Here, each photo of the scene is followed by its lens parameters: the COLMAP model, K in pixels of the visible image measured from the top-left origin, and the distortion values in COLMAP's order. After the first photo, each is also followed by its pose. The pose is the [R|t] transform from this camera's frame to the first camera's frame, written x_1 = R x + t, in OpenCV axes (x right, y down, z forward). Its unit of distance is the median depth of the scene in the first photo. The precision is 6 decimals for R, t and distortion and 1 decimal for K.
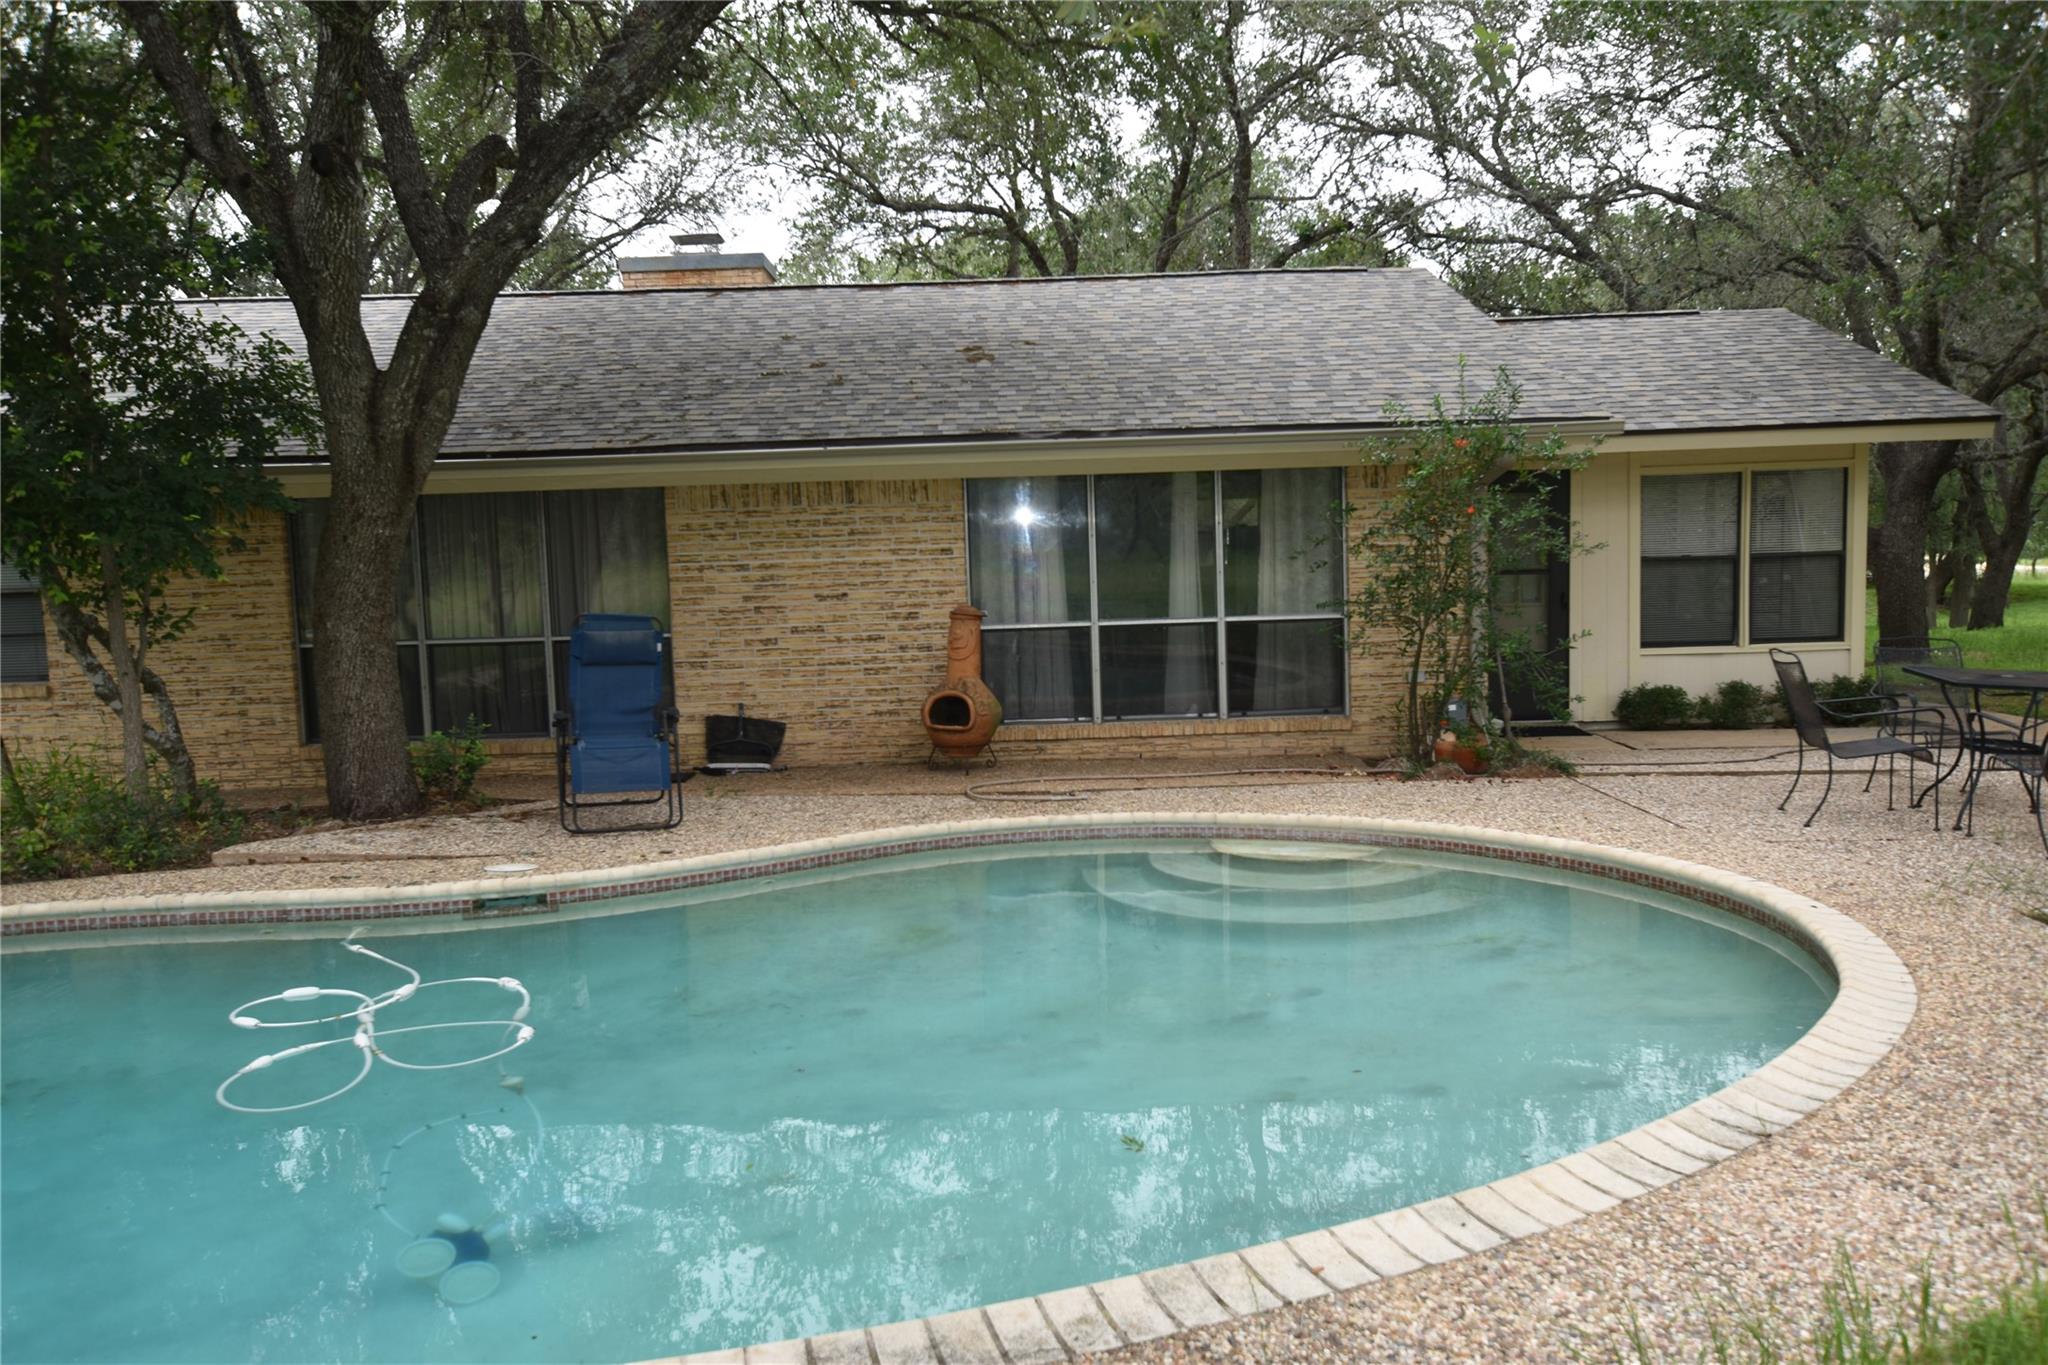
lens RADIAL K [[1596.5, 0, 1024.0], [0, 1596.5, 682.5], [0, 0, 1]] dist [-0.018441, 0.058565]
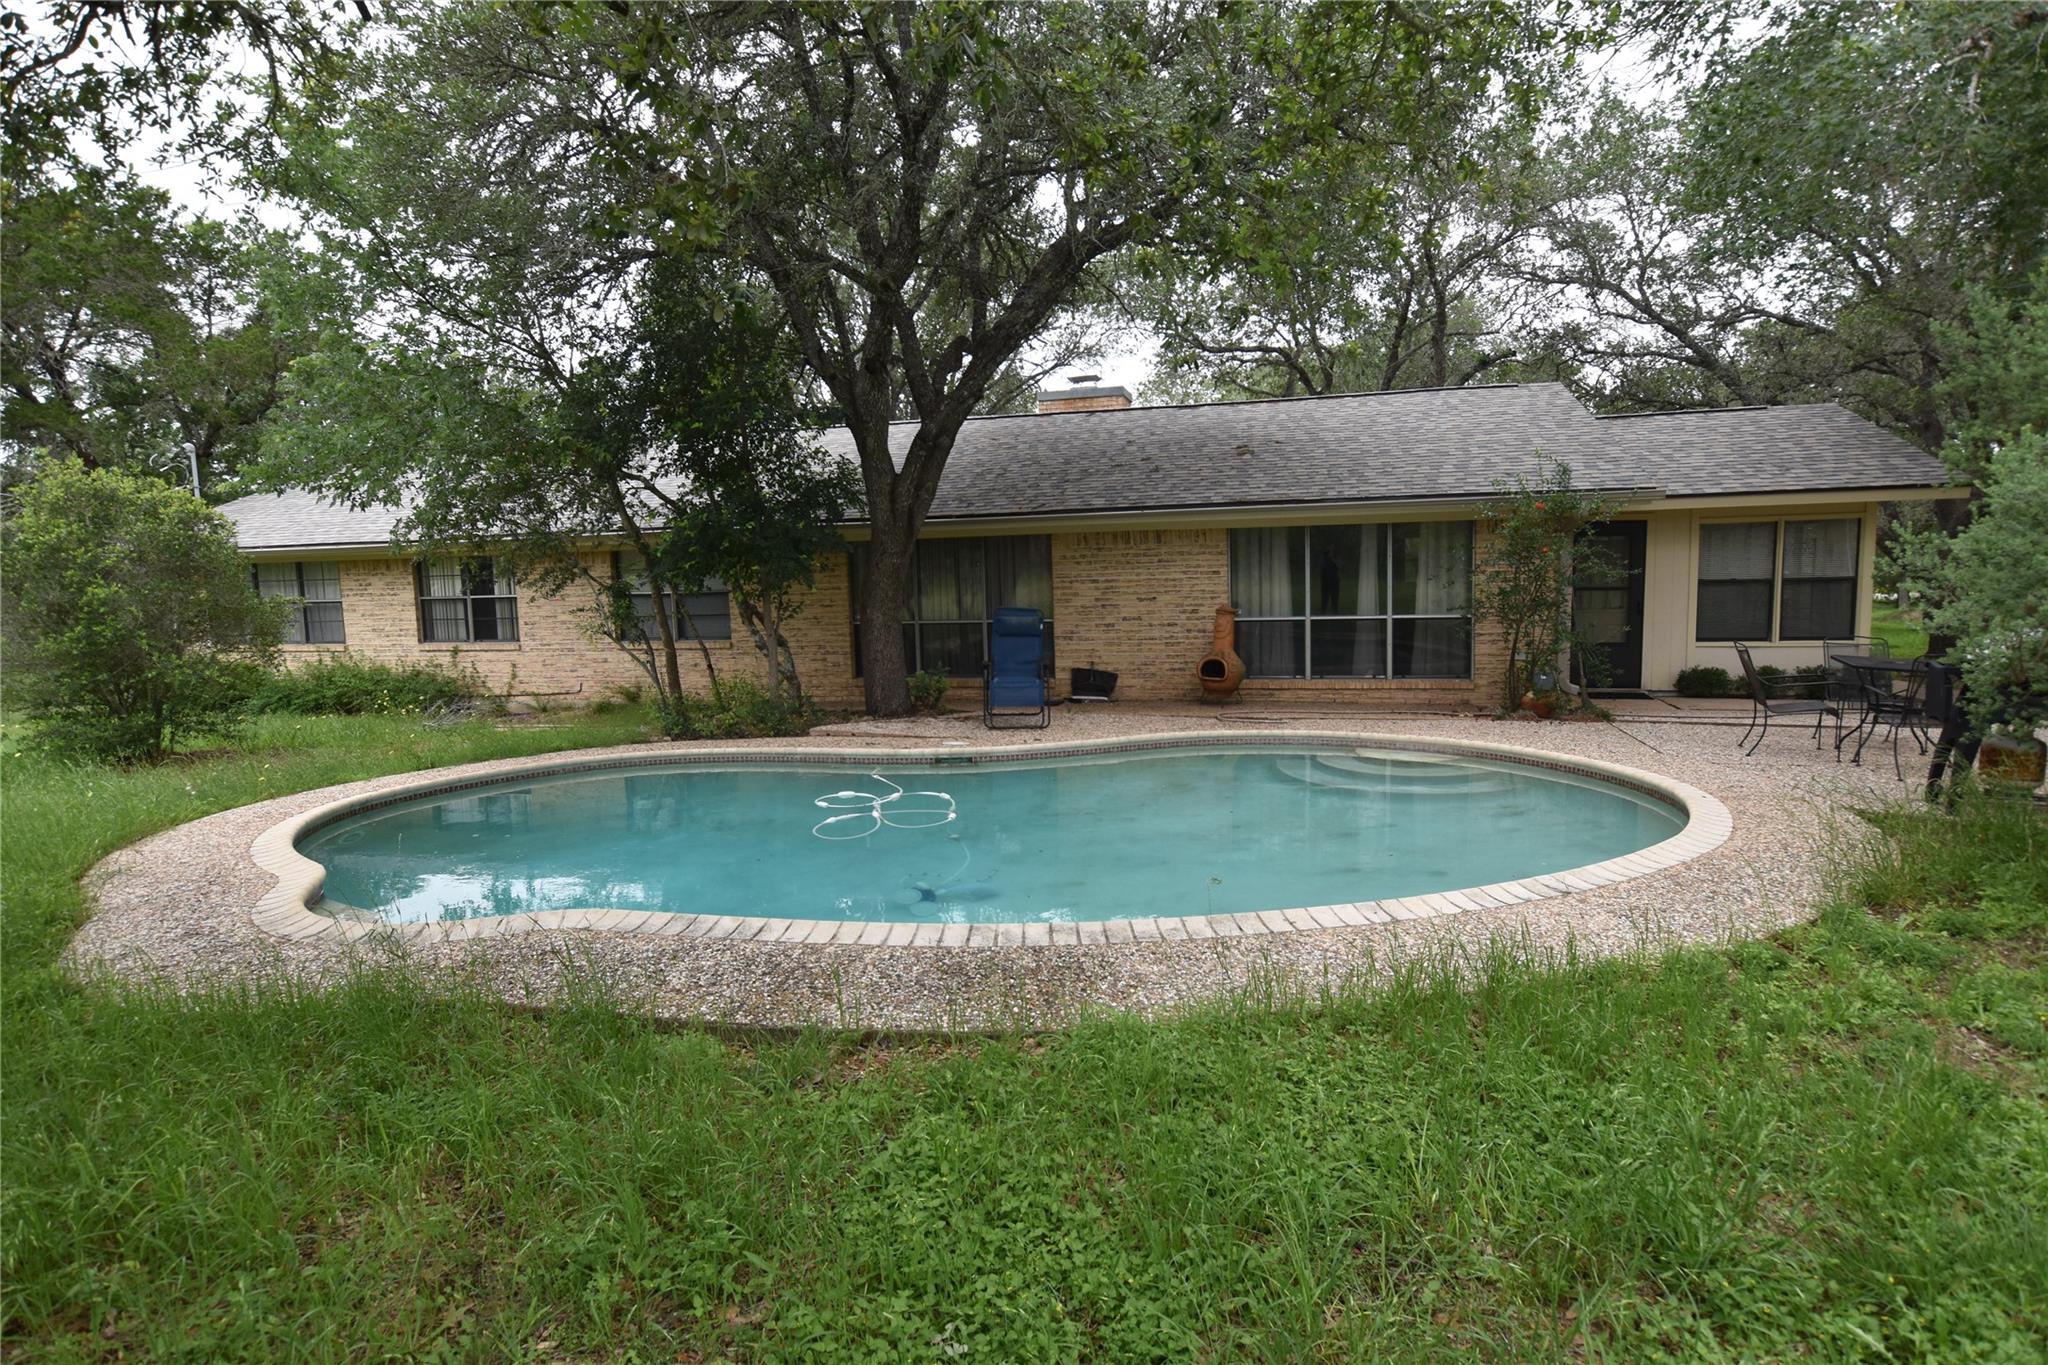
lens RADIAL K [[1076.2, 0, 1028.7], [0, 1076.2, 684.2], [0, 0, 1]] dist [-0.028392, 0.006549]
pose [[0.964767, 0.032478, -0.261095, 0.064188], [-0.025868, 0.999253, 0.028713, 0.006853], [0.261833, -0.020947, 0.964886, -0.140016]]
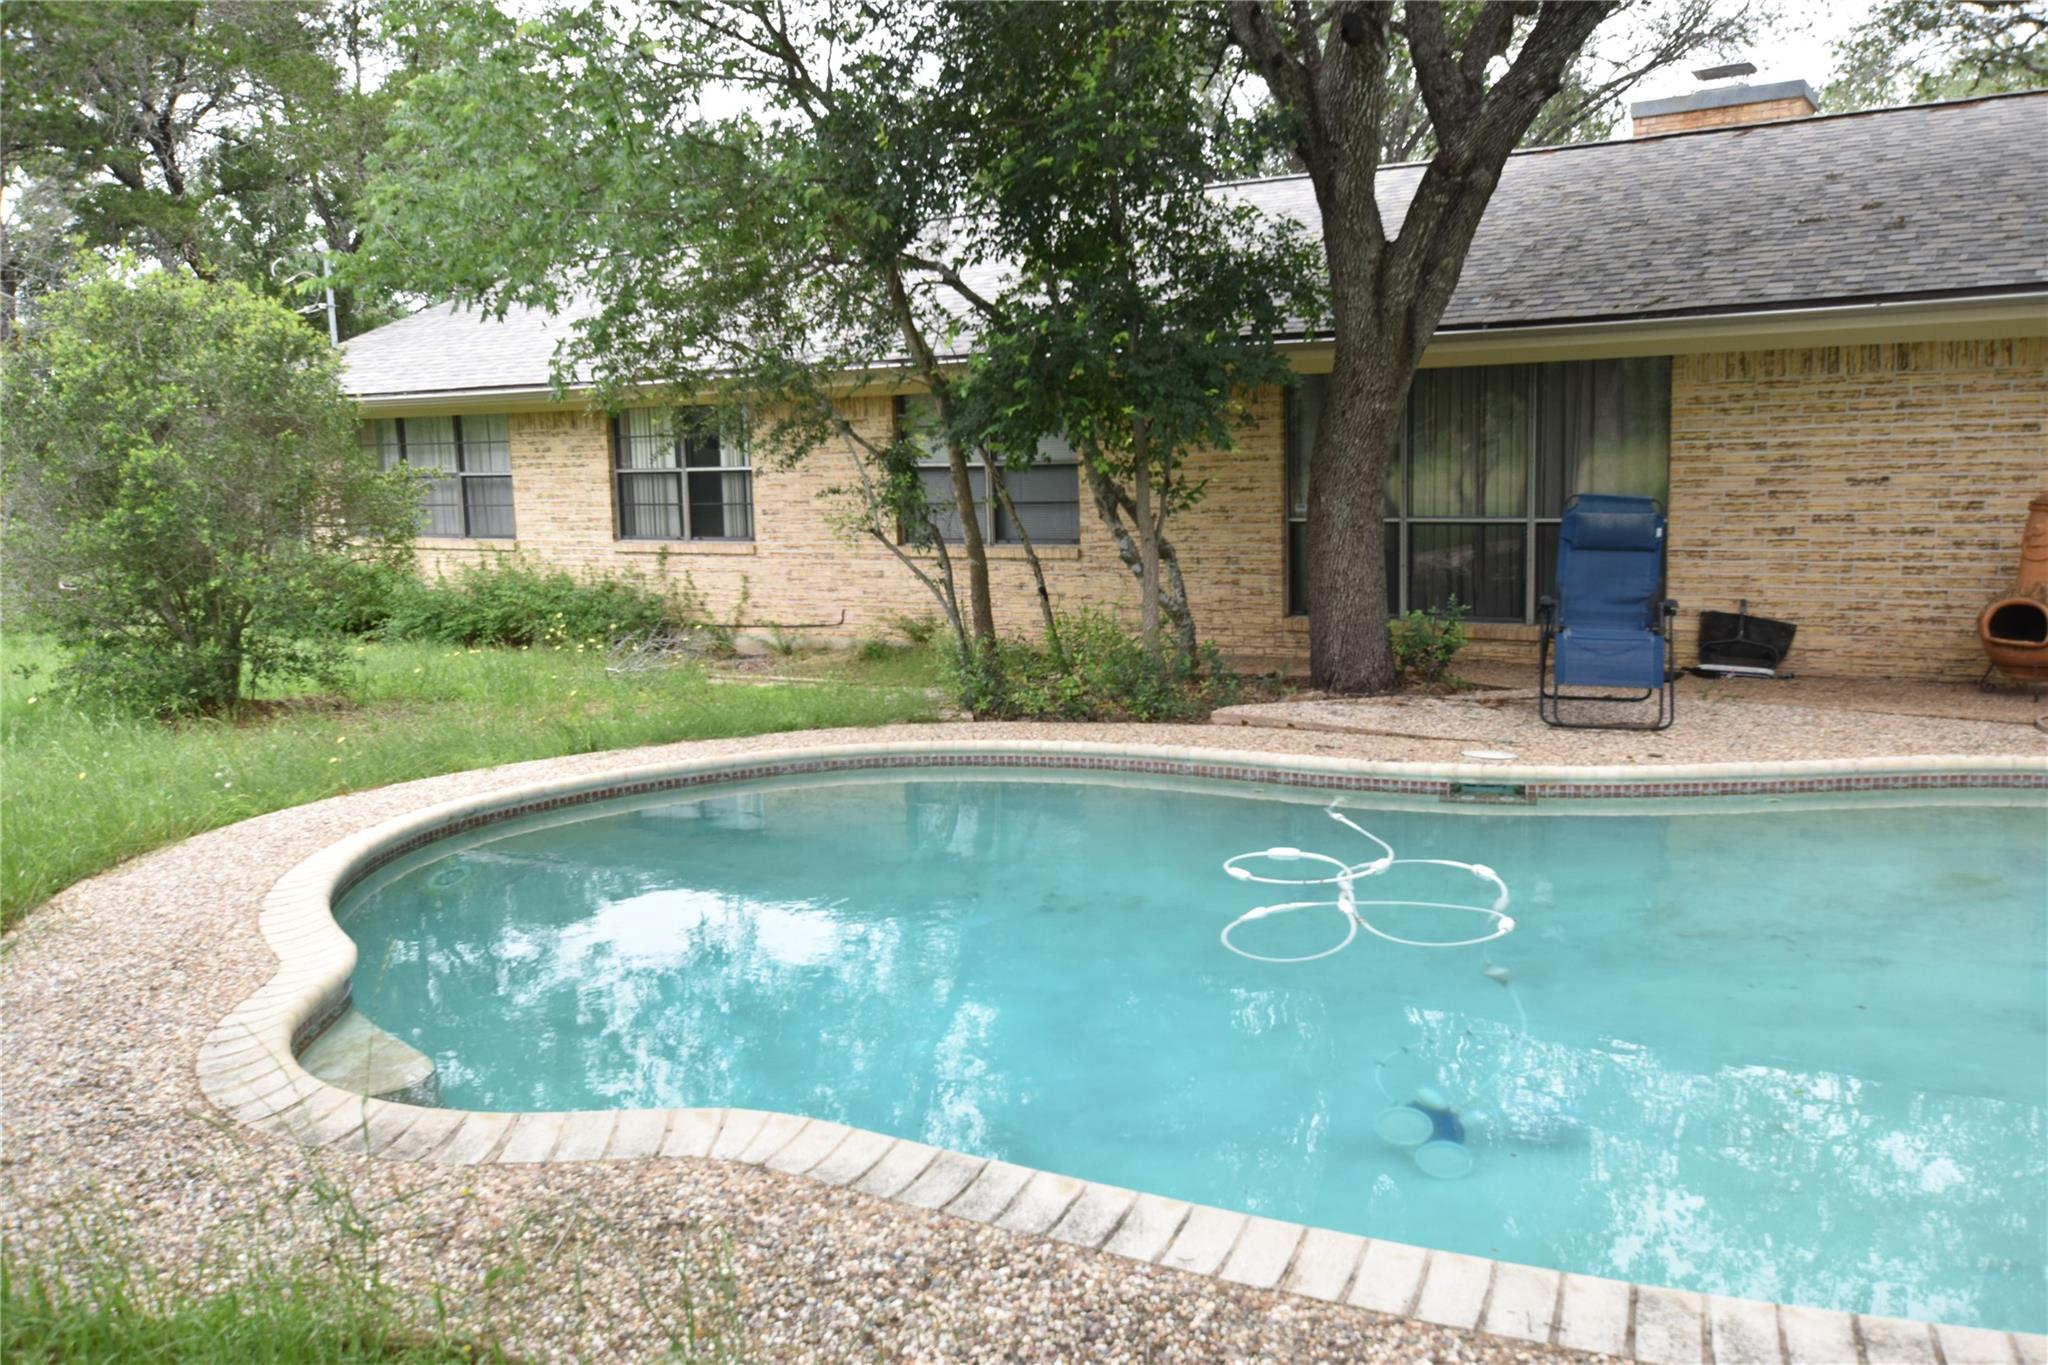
lens RADIAL K [[1670.4, 0, 1029.7], [0, 1670.4, 686.0], [0, 0, 1]] dist [-0.009246, 0.044196]
pose [[0.843443, 0.083407, -0.530705, -0.016211], [-0.046263, 0.995481, 0.082927, 0.002469], [0.535223, -0.045393, 0.843490, -0.003293]]
